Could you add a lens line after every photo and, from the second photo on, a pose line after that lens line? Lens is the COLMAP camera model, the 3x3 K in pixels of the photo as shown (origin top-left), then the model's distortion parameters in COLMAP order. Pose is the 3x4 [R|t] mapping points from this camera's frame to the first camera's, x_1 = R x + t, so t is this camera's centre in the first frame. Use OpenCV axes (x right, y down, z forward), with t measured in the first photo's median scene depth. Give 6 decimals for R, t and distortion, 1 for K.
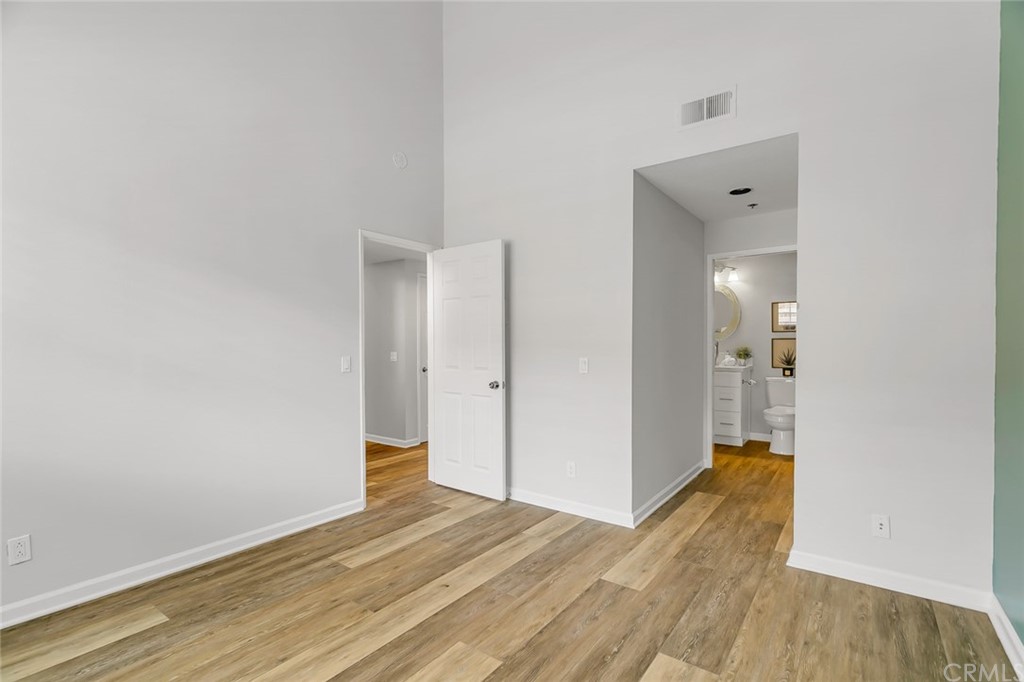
lens RADIAL K [[478.2, 0, 507.2], [0, 478.2, 342.2], [0, 0, 1]] dist [0.002590, 0.000306]
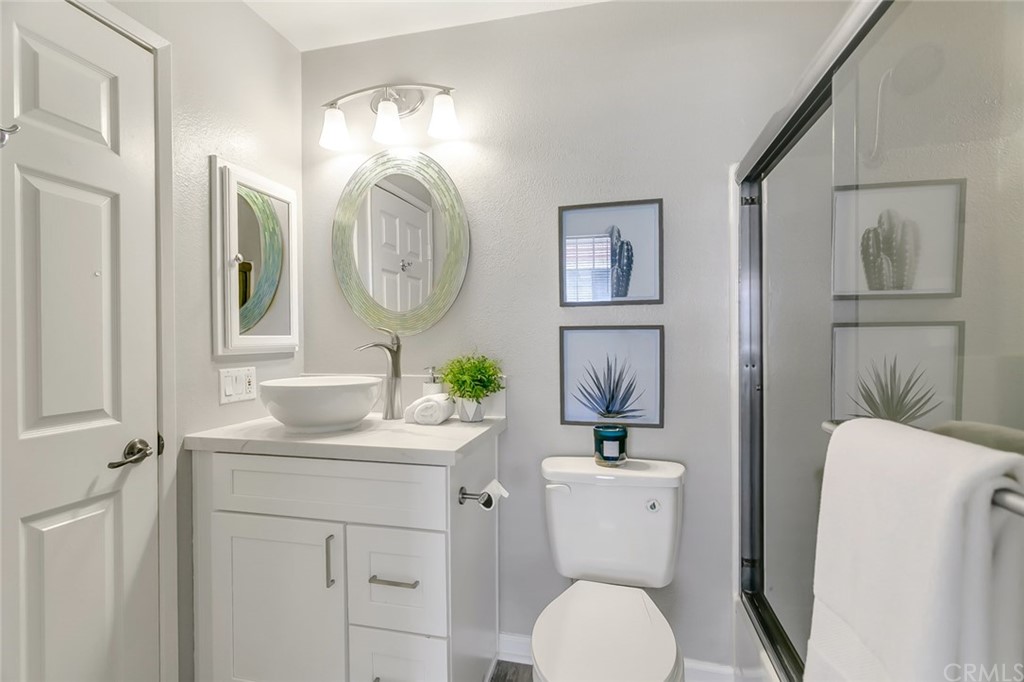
lens RADIAL K [[478.2, 0, 512.2], [0, 478.2, 344.9], [0, 0, 1]] dist [0.002590, 0.000306]
pose [[0.919141, -0.005621, 0.393888, 0.653552], [0.005851, 0.999983, 0.000617, 0.004942], [-0.393884, 0.001737, 0.919158, 1.182211]]
